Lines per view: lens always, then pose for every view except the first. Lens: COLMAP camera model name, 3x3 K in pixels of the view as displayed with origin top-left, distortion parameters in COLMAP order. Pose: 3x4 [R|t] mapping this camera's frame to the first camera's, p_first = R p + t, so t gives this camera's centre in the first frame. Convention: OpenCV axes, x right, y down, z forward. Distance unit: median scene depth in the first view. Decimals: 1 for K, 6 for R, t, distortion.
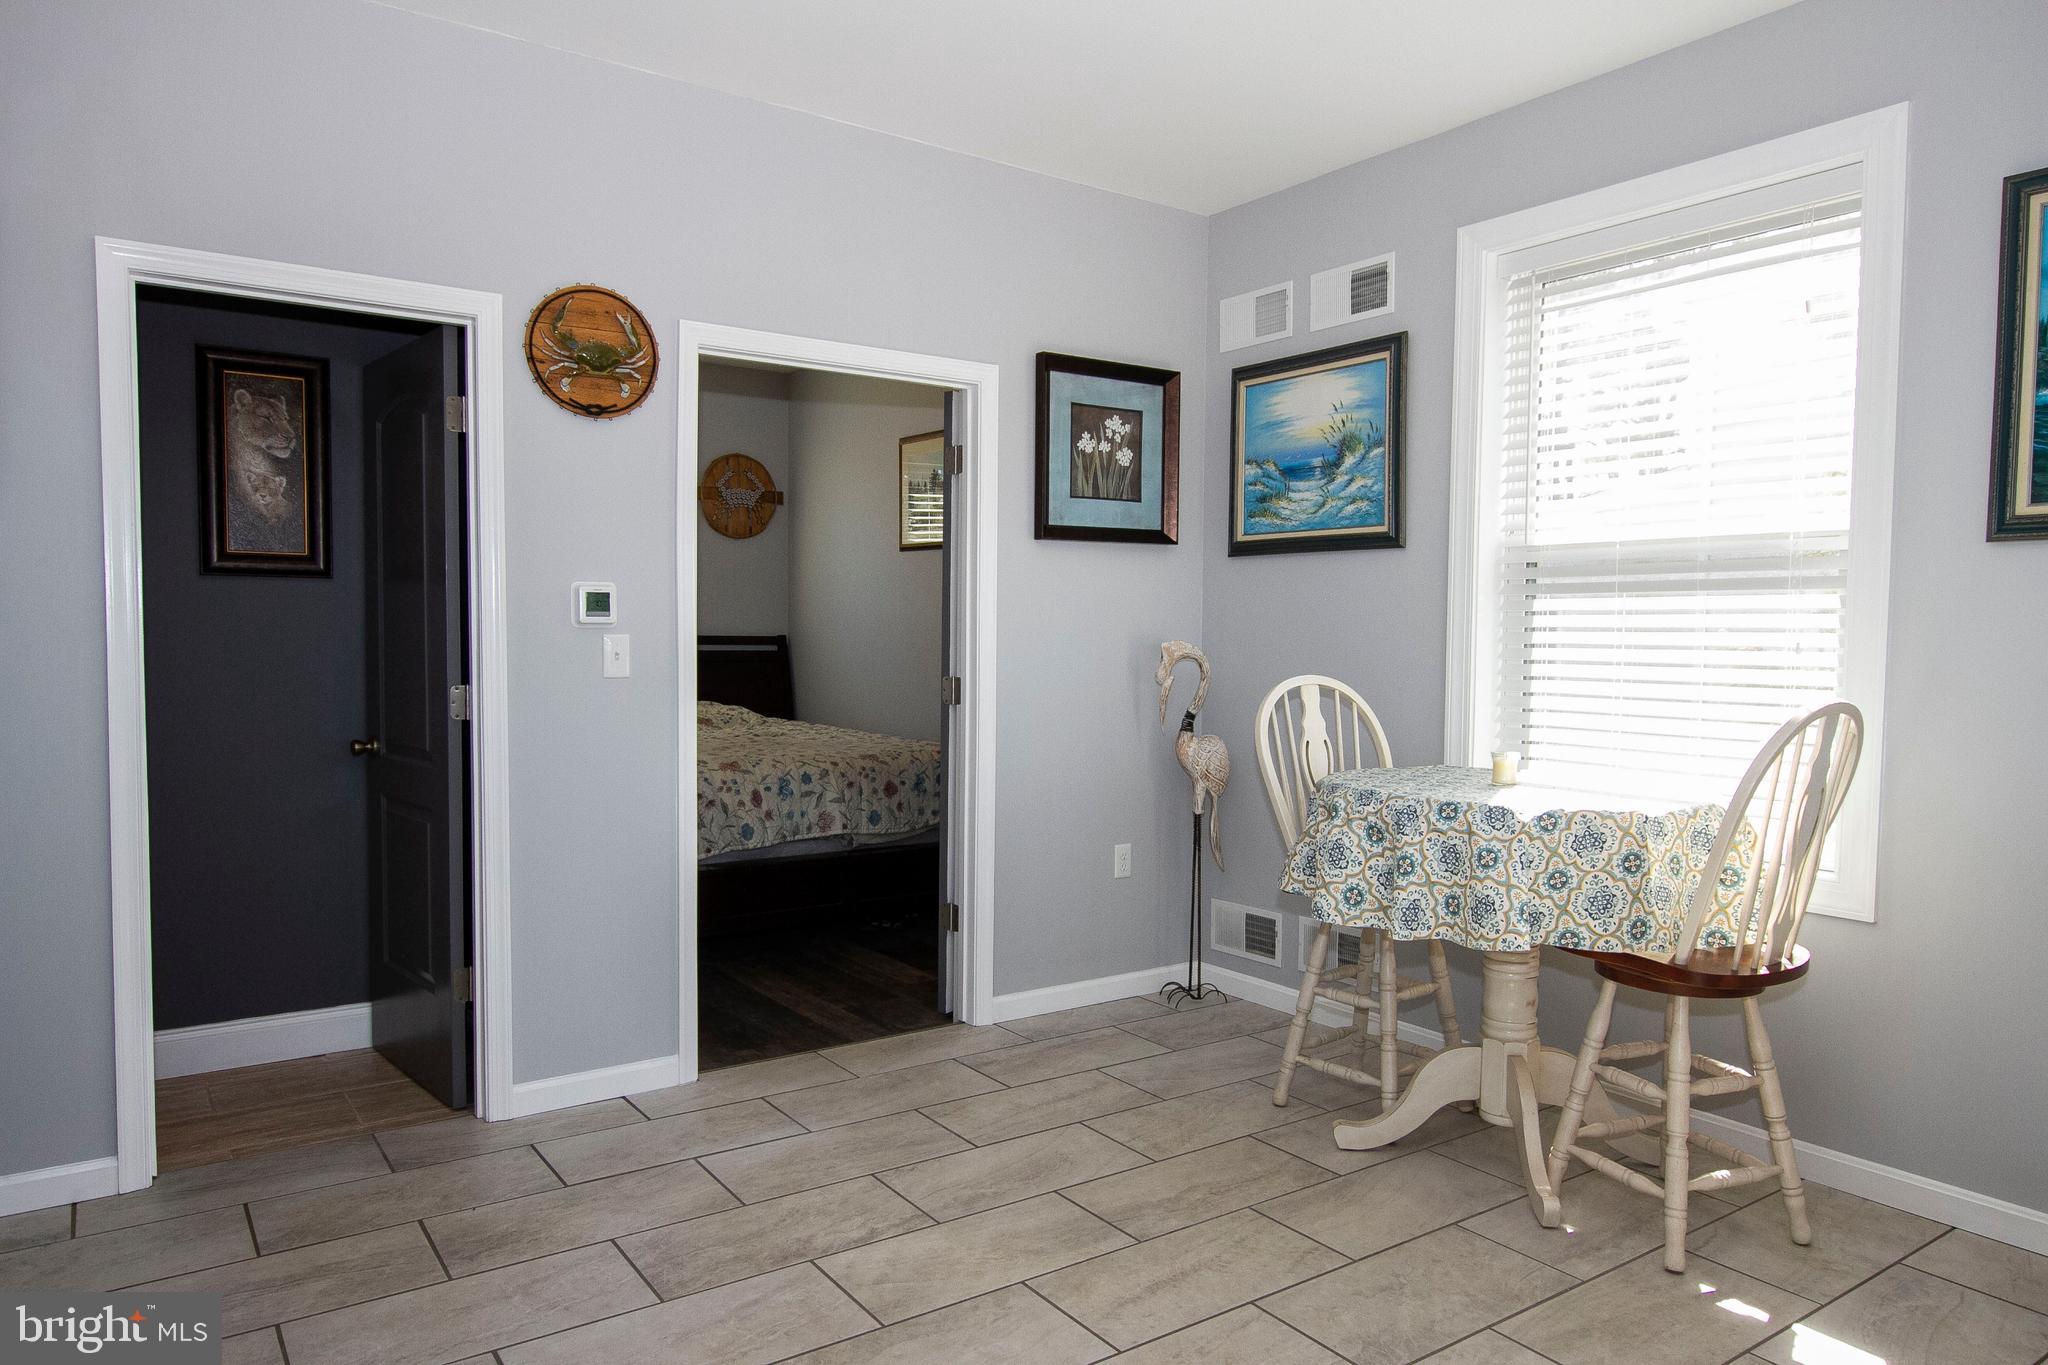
lens RADIAL K [[1331.4, 0, 1023.0], [0, 1331.4, 694.0], [0, 0, 1]] dist [-0.000588, 0.003882]
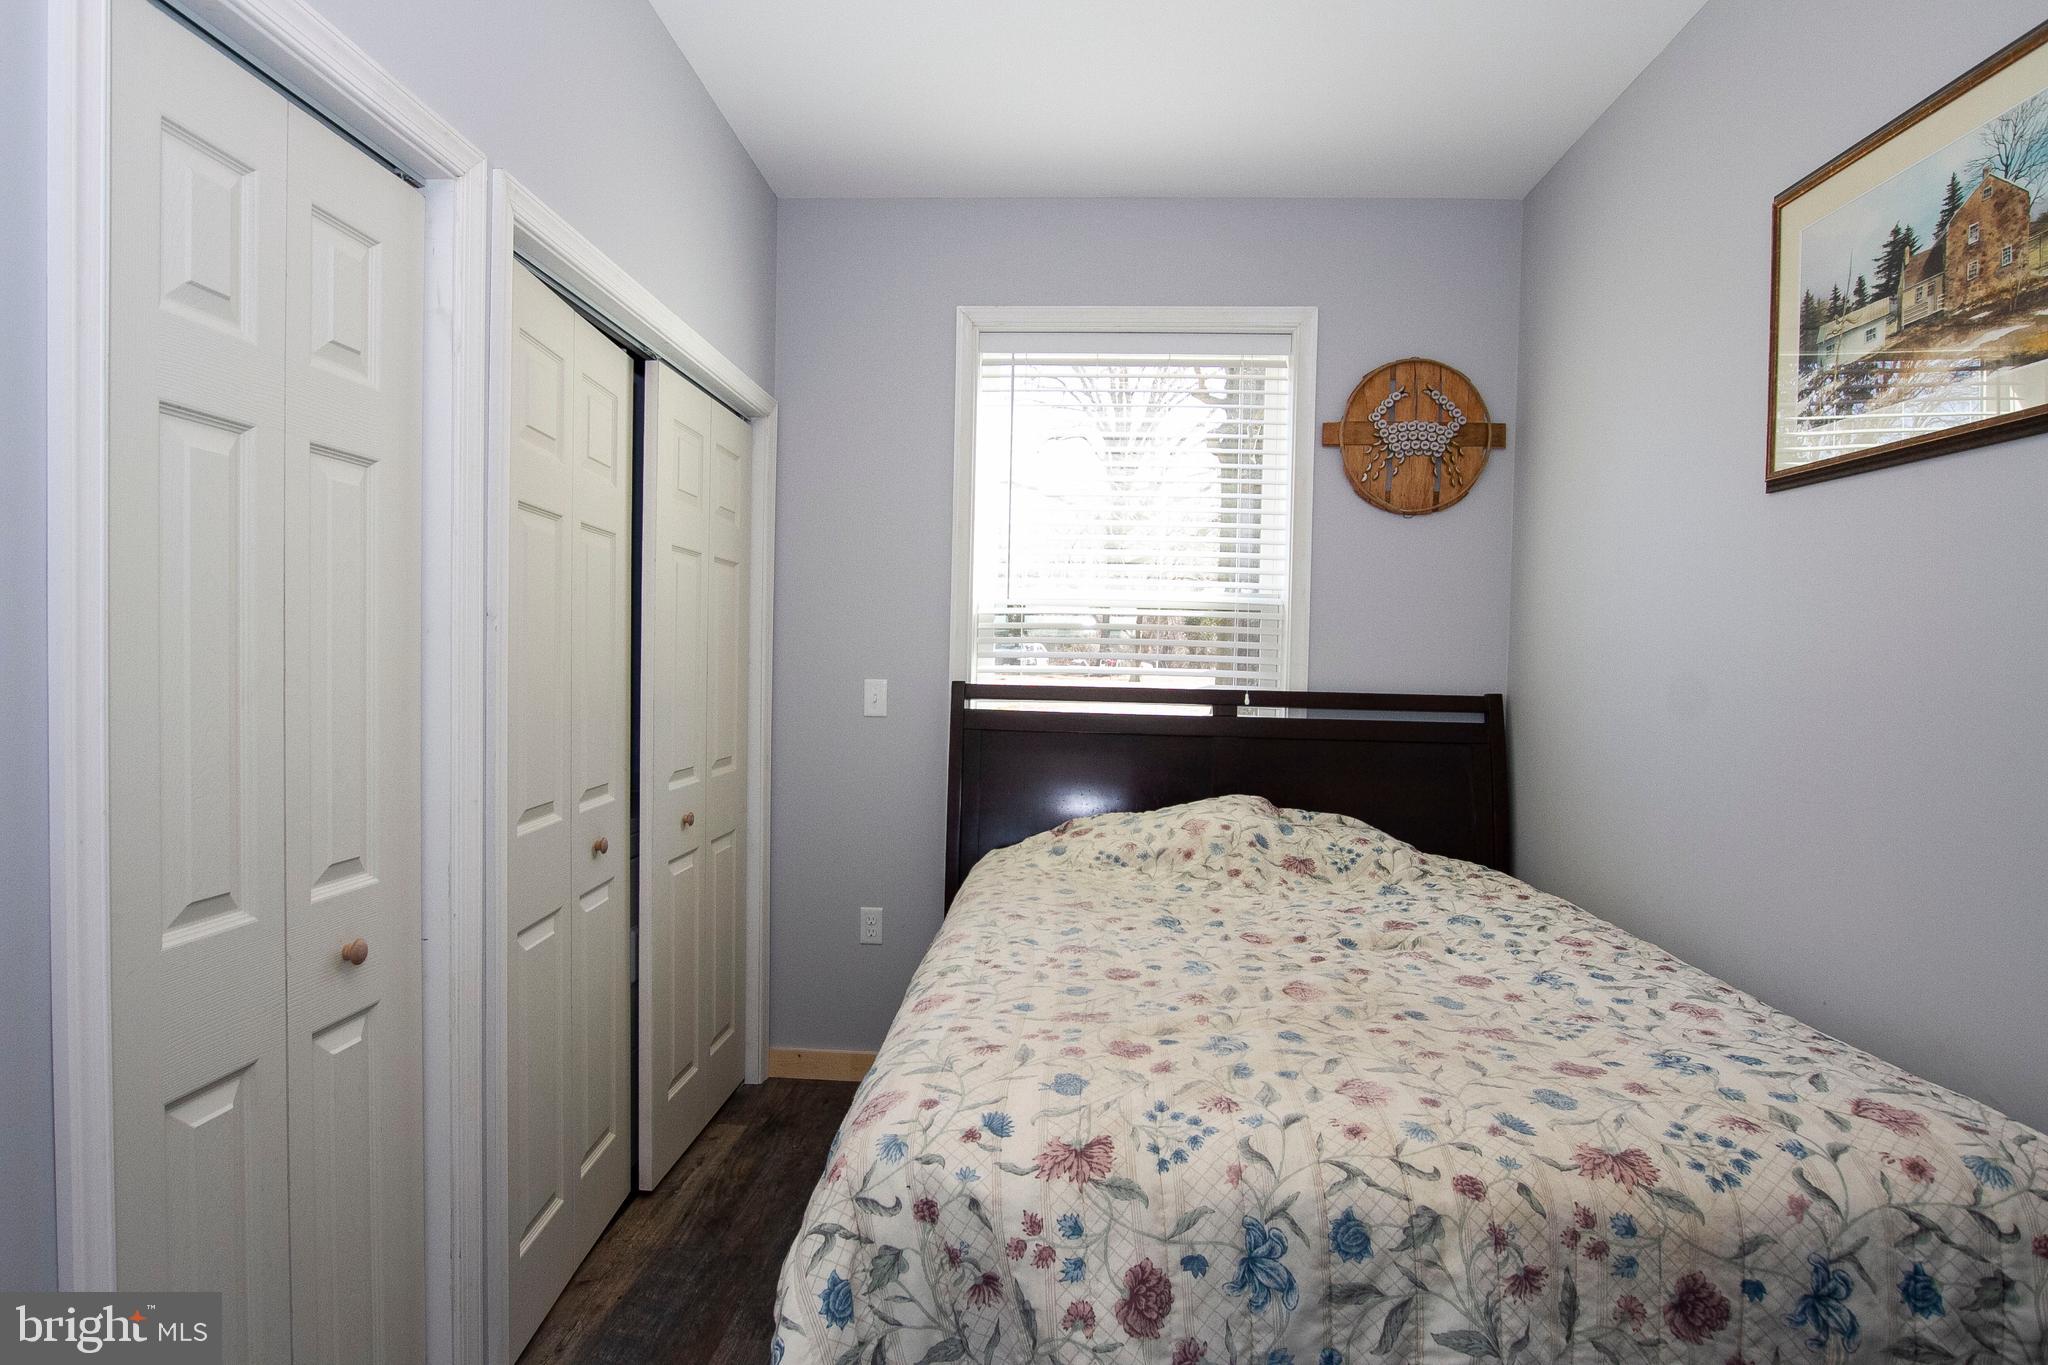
lens RADIAL K [[1138.1, 0, 1019.3], [0, 1138.1, 696.9], [0, 0, 1]] dist [-0.014953, -0.000506]
pose [[0.785941, 0.027774, -0.617678, -0.093318], [-0.042701, 0.999044, -0.009411, -0.057095], [0.616826, 0.033772, 0.786375, 0.972676]]
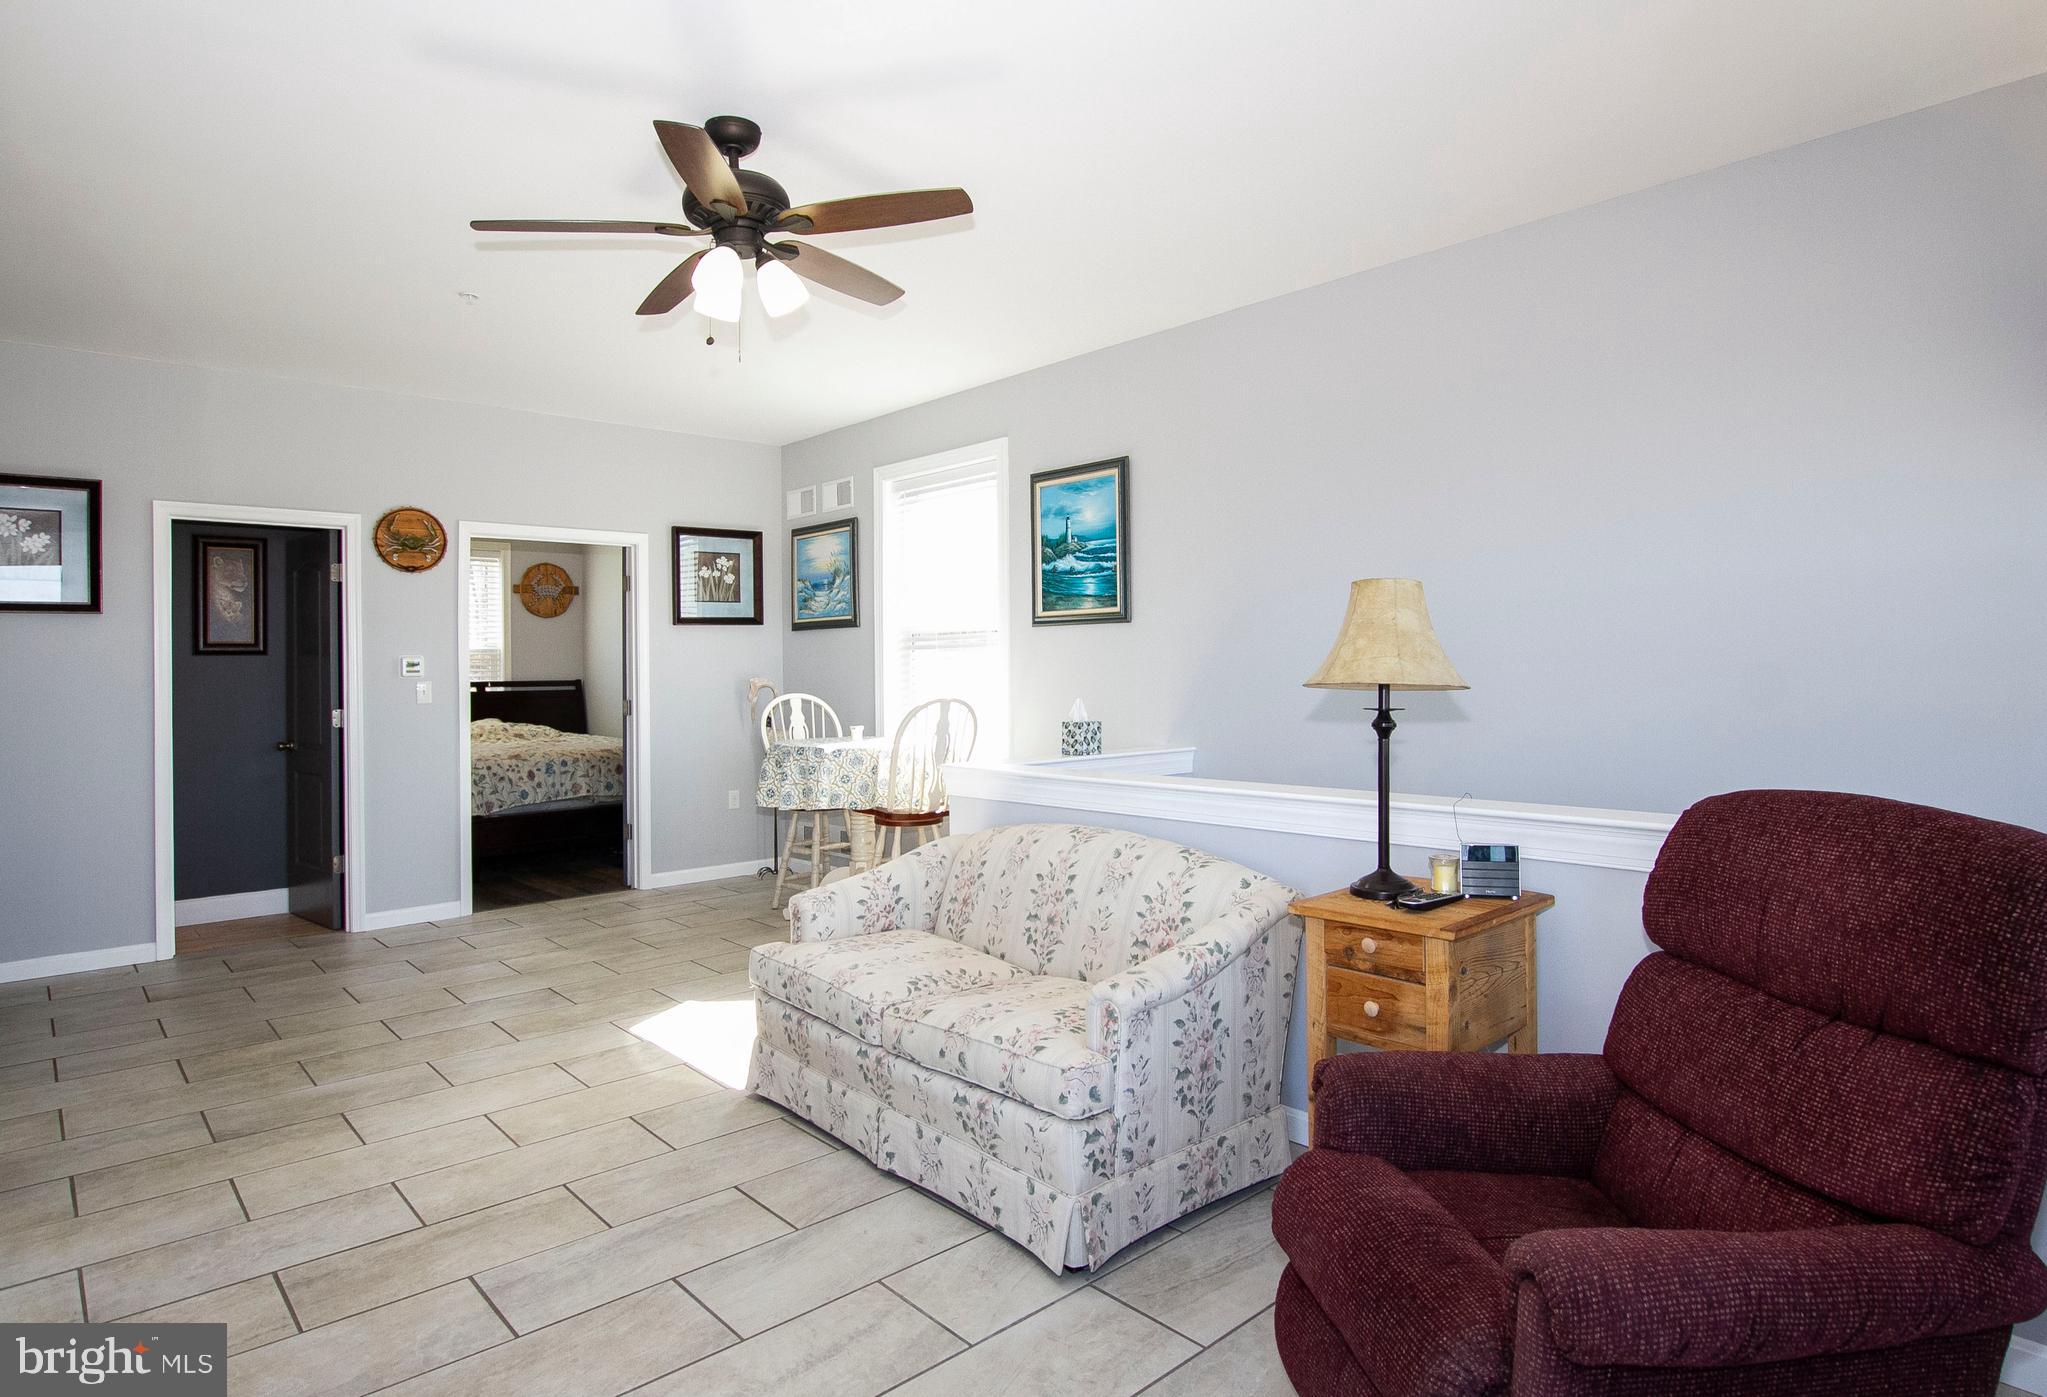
lens RADIAL K [[1126.4, 0, 1026.9], [0, 1126.4, 656.3], [0, 0, 1]] dist [-0.001090, -0.001297]
pose [[0.992310, -0.021849, 0.121836, 0.319677], [0.028883, 0.997998, -0.056269, 0.031550], [-0.120362, 0.059355, 0.990954, -0.641232]]
